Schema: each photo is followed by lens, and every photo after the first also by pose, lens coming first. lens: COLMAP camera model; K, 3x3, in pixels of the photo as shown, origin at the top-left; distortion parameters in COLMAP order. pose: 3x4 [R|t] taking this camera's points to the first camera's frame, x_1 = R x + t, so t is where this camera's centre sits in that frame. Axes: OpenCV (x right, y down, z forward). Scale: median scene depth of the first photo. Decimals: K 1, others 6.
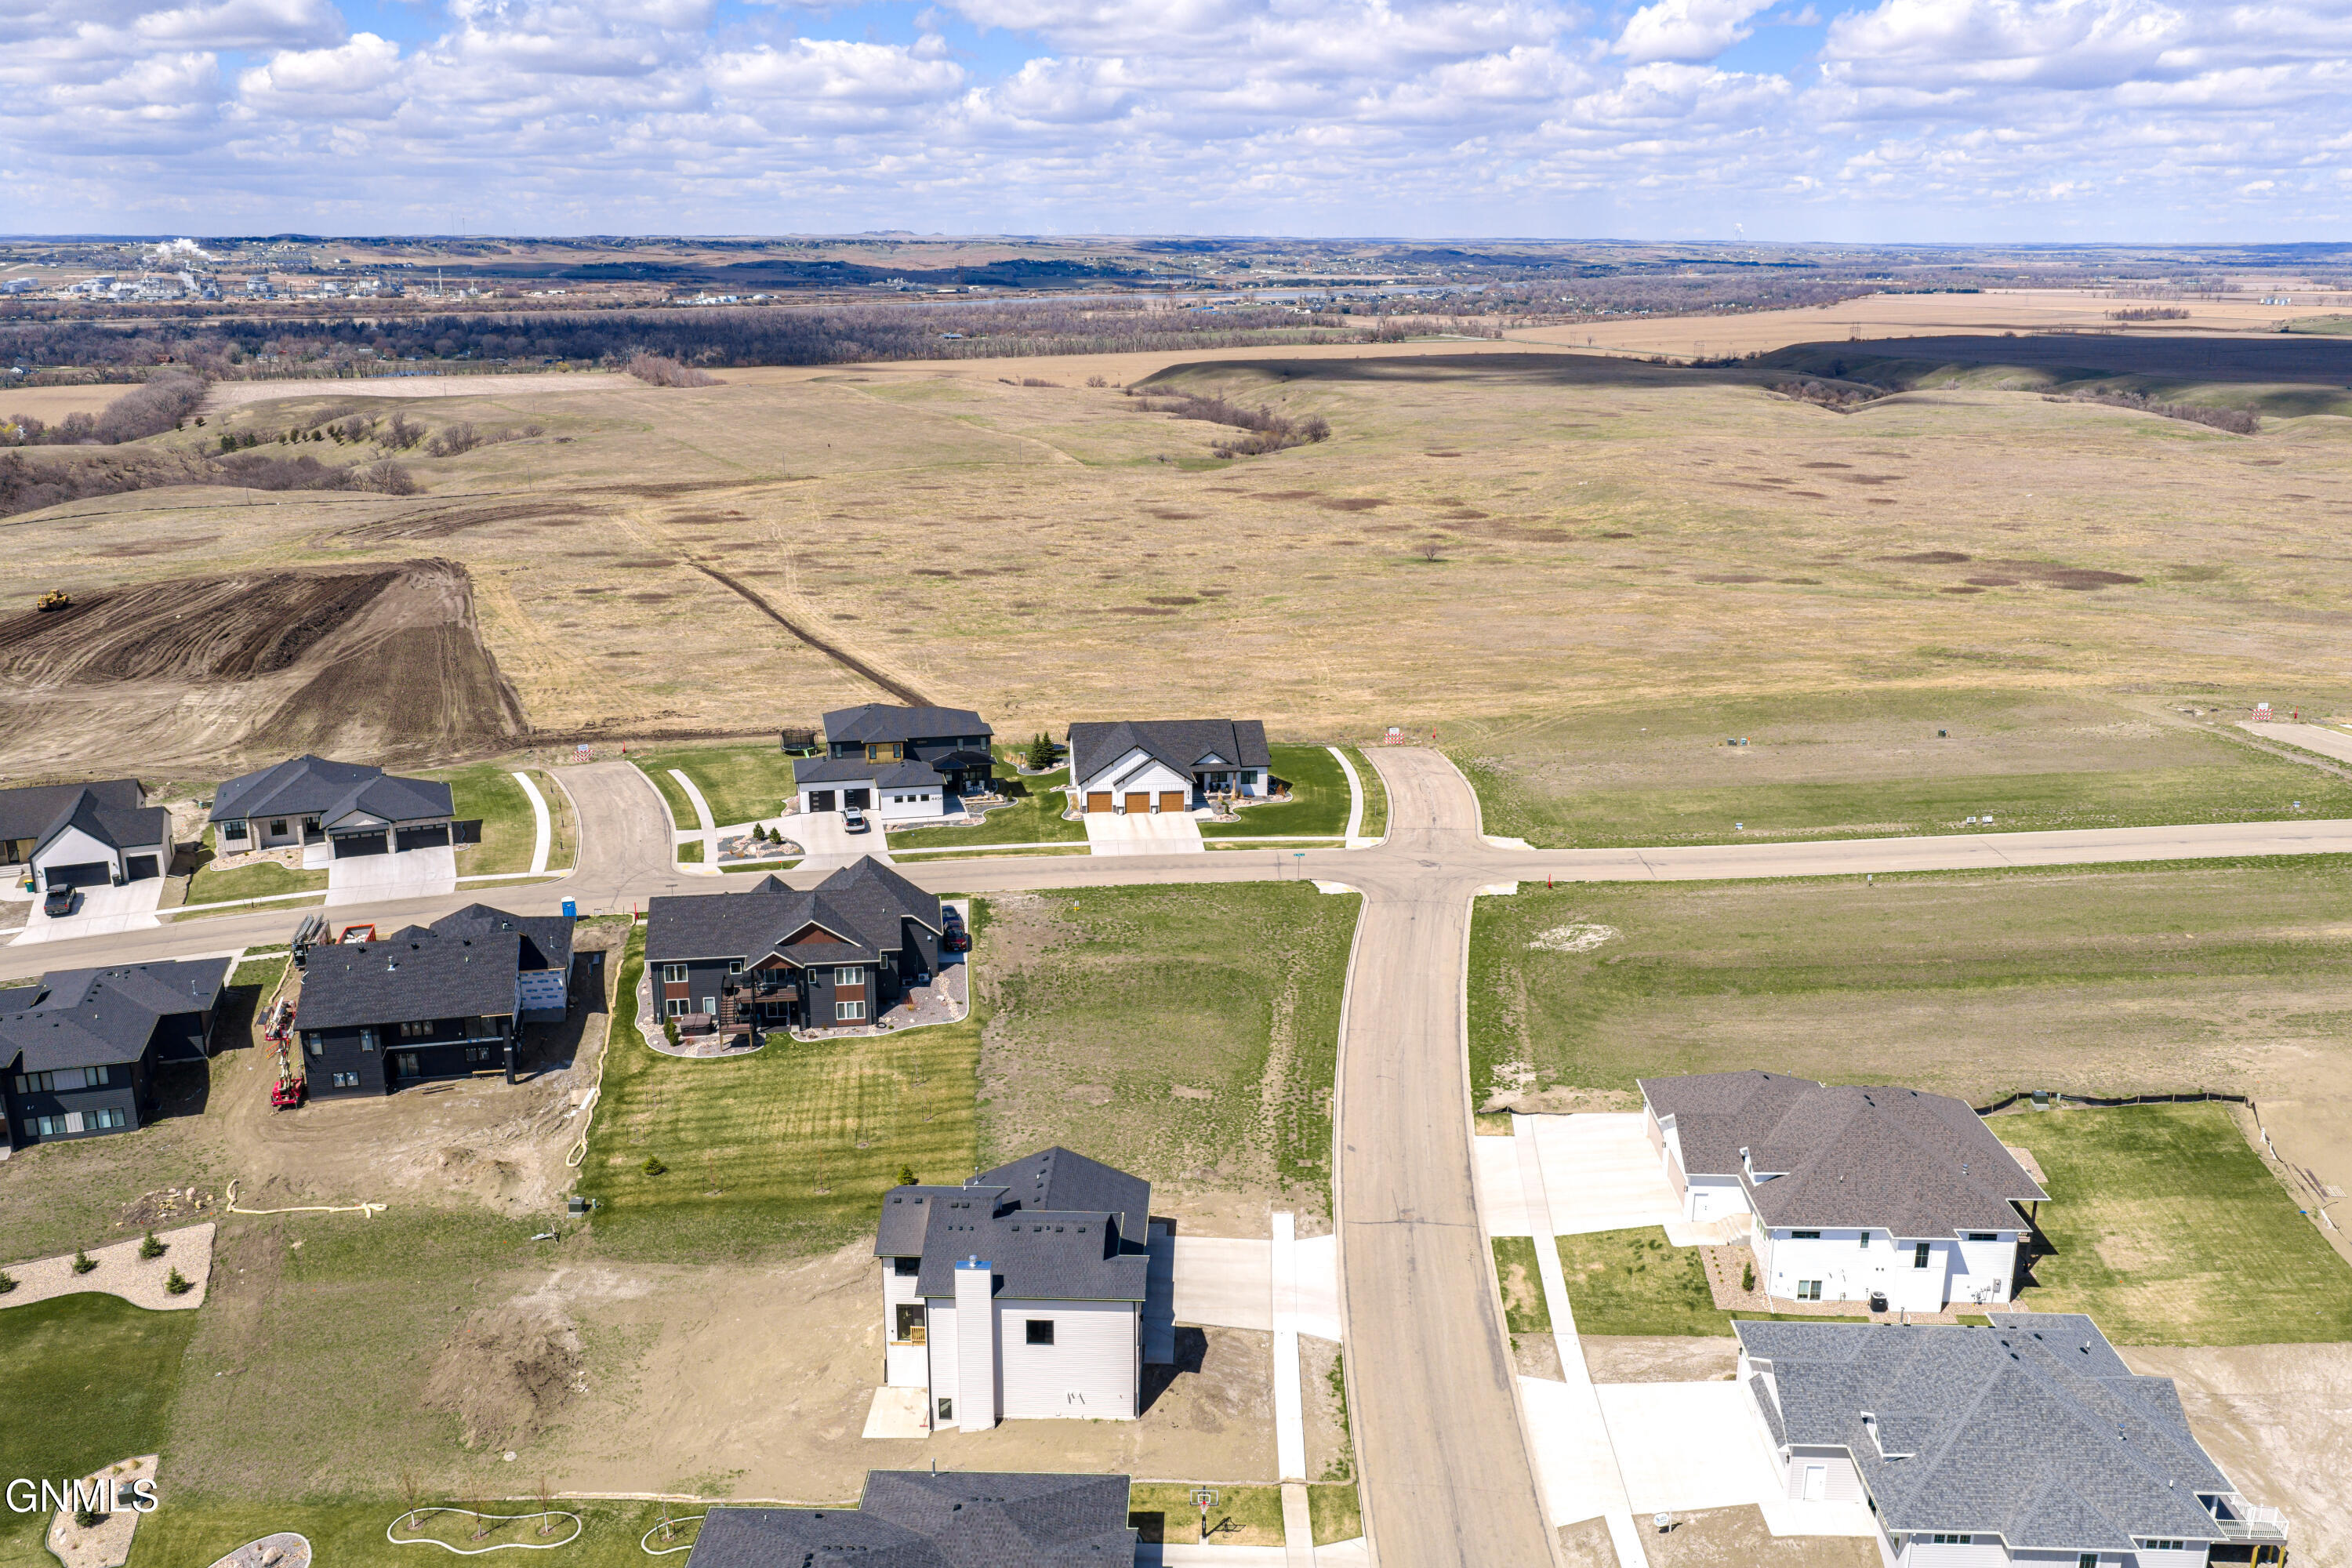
lens RADIAL K [[1936.9, 0, 1175.2], [0, 1936.9, 789.5], [0, 0, 1]] dist [0.030791, -0.065502]
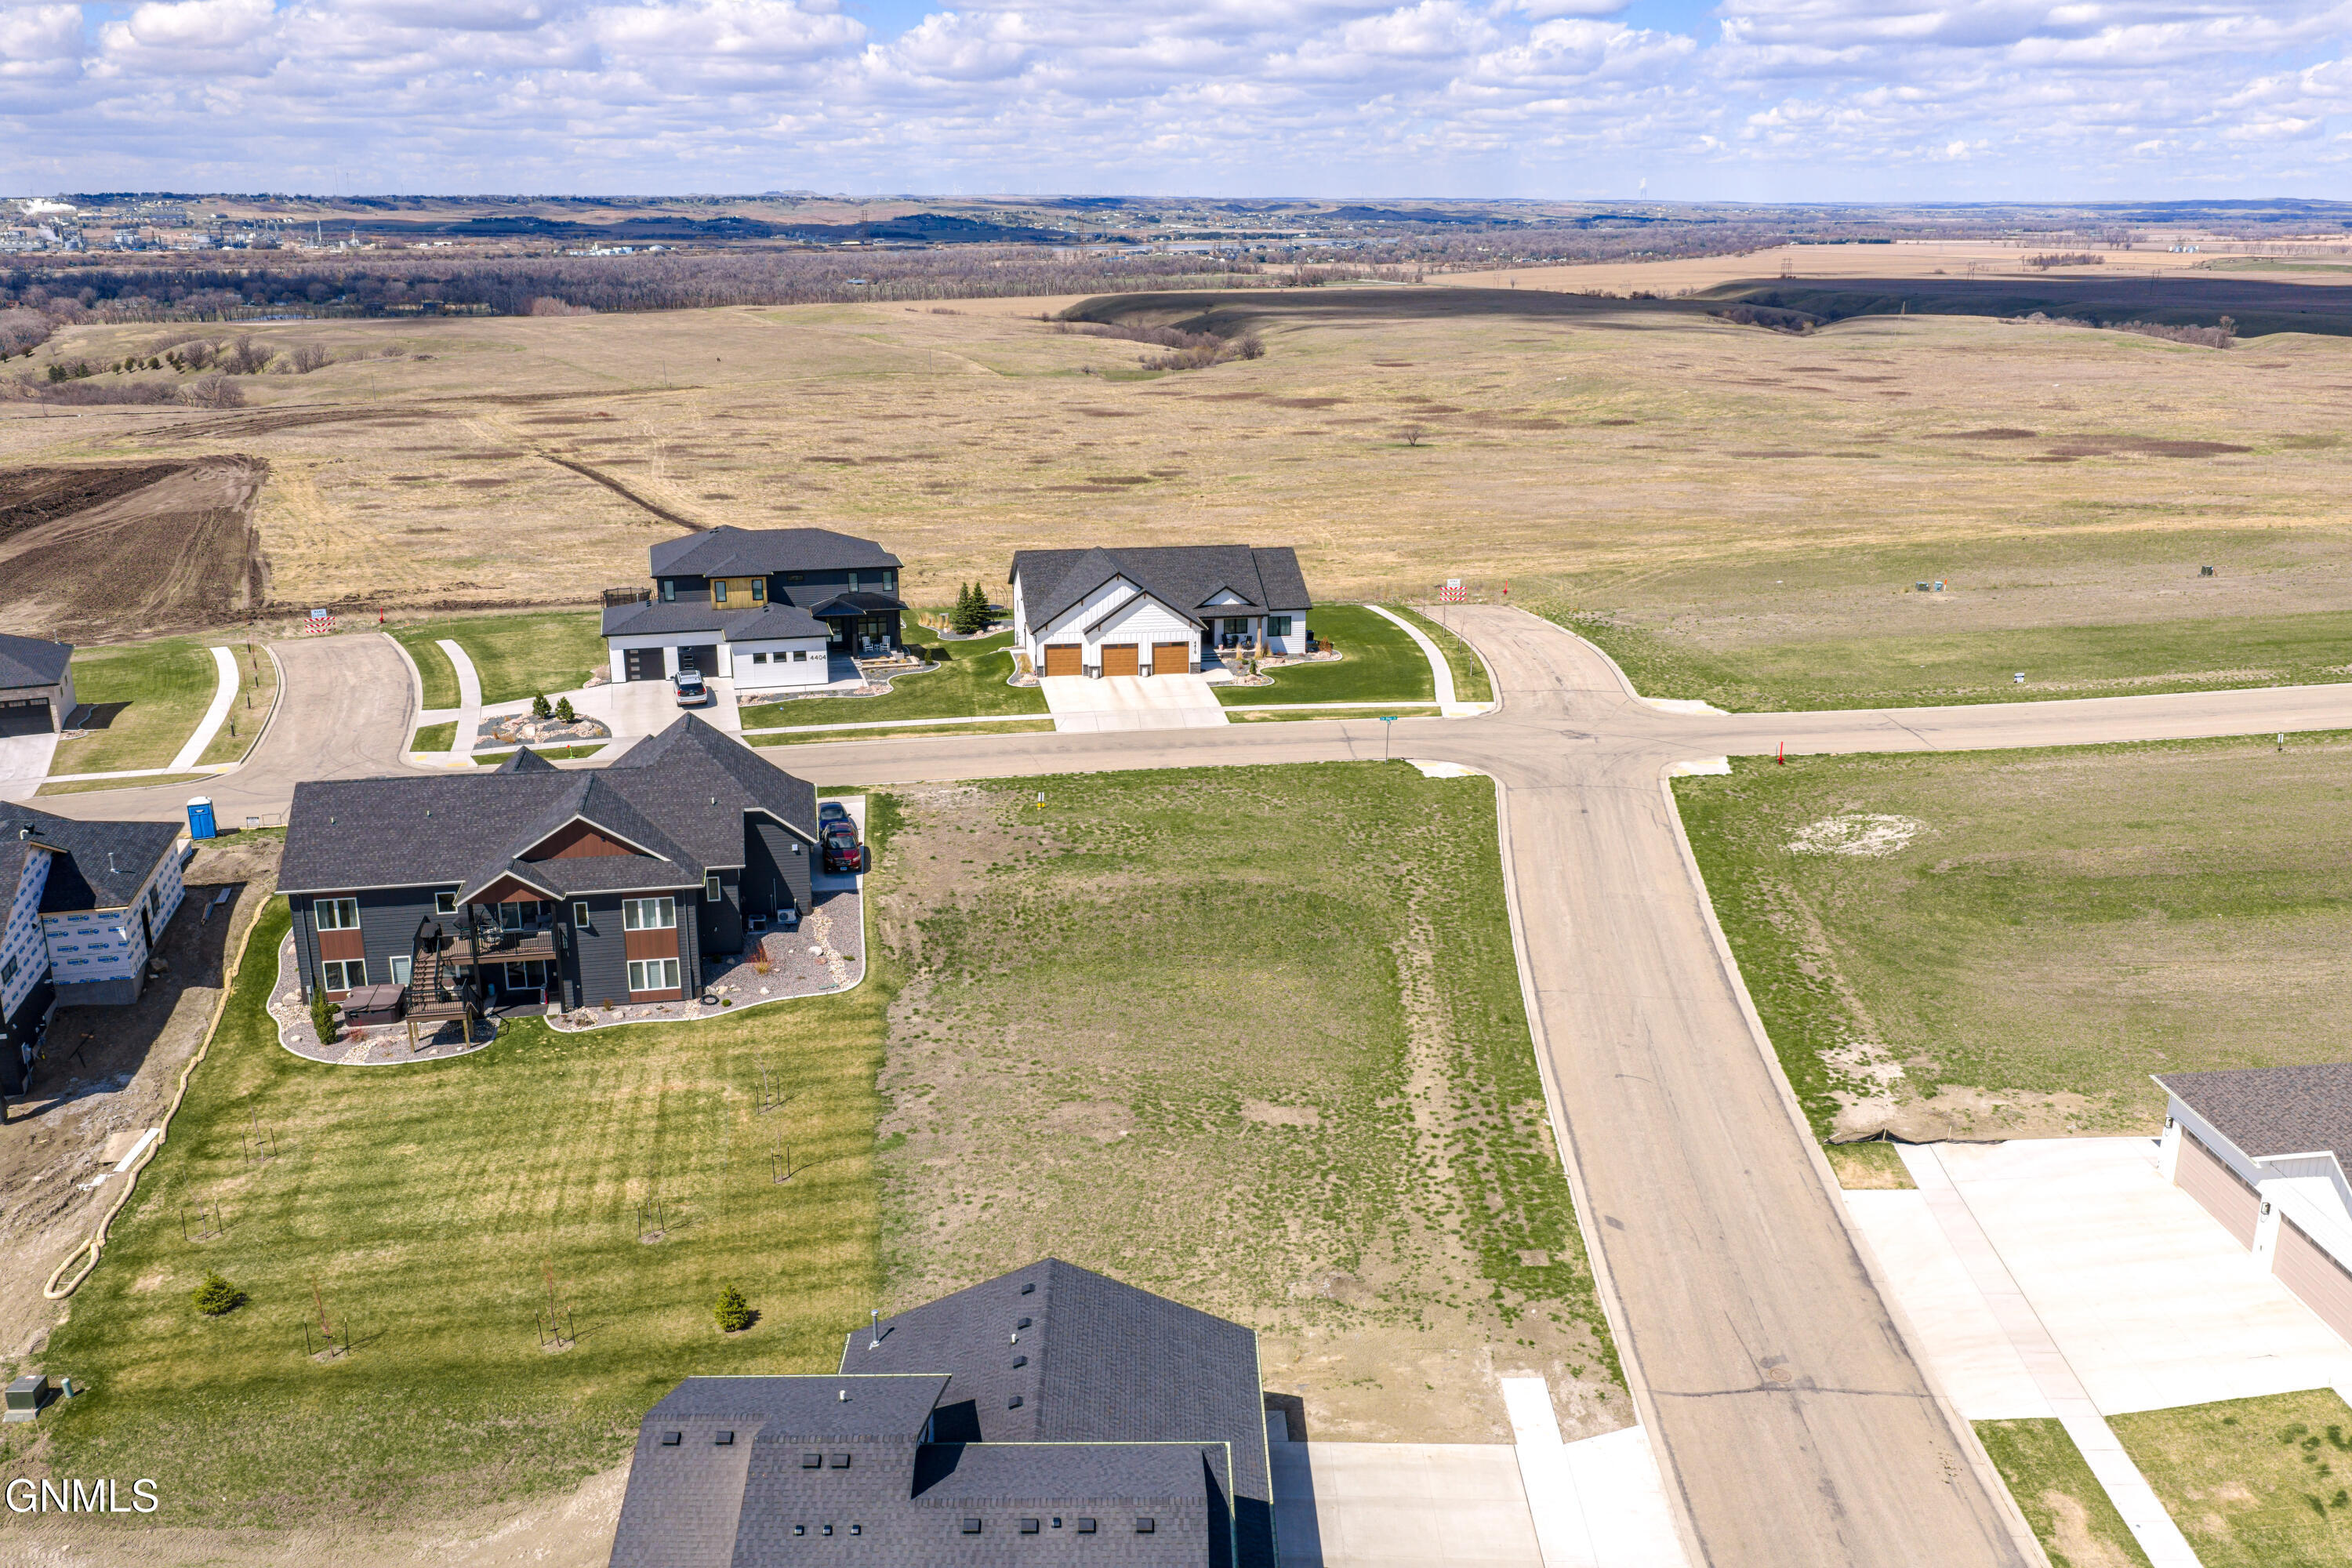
lens RADIAL K [[1937.6, 0, 1174.9], [0, 1937.6, 793.7], [0, 0, 1]] dist [0.021014, -0.038628]
pose [[0.998953, -0.015077, 0.043183, -0.034123], [0.014205, 0.999691, 0.020417, 0.044901], [-0.043477, -0.019782, 0.998859, 0.372320]]
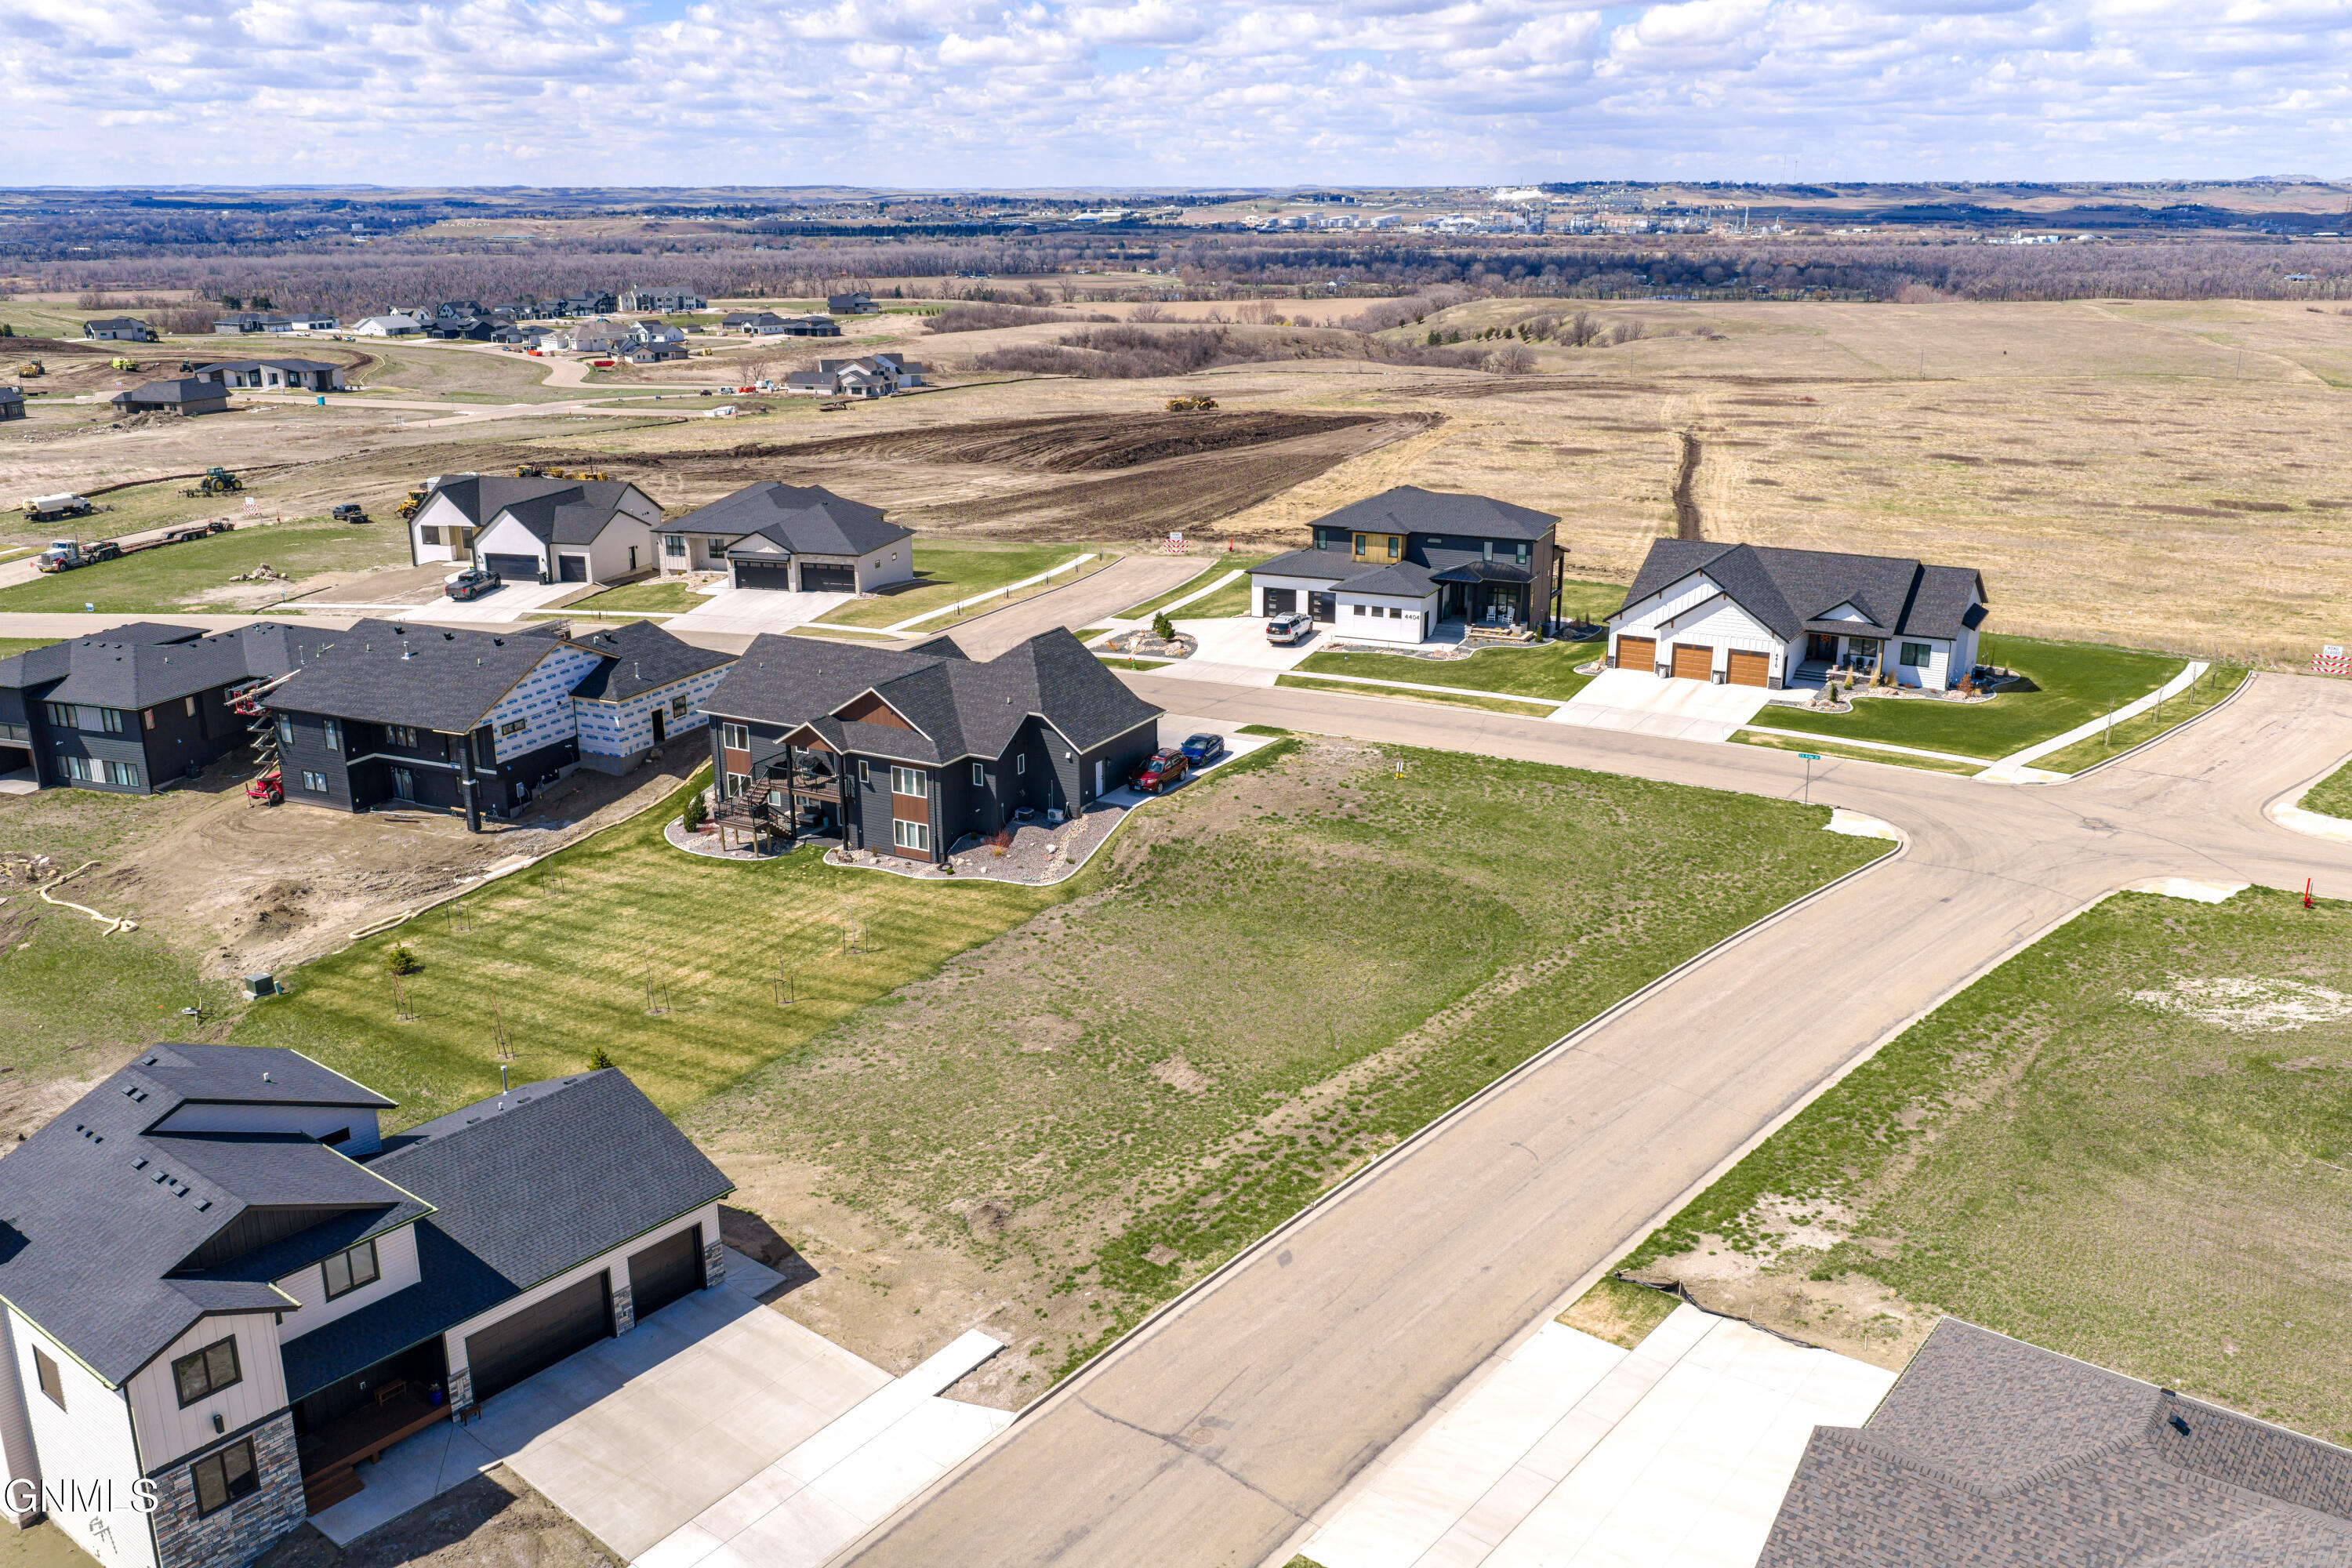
lens RADIAL K [[1937.6, 0, 1174.9], [0, 1937.6, 793.7], [0, 0, 1]] dist [0.021014, -0.038628]
pose [[0.801006, 0.173477, -0.572971, 0.241173], [-0.158856, 0.984375, 0.075959, 0.031237], [0.577195, 0.030176, 0.816048, 0.446664]]
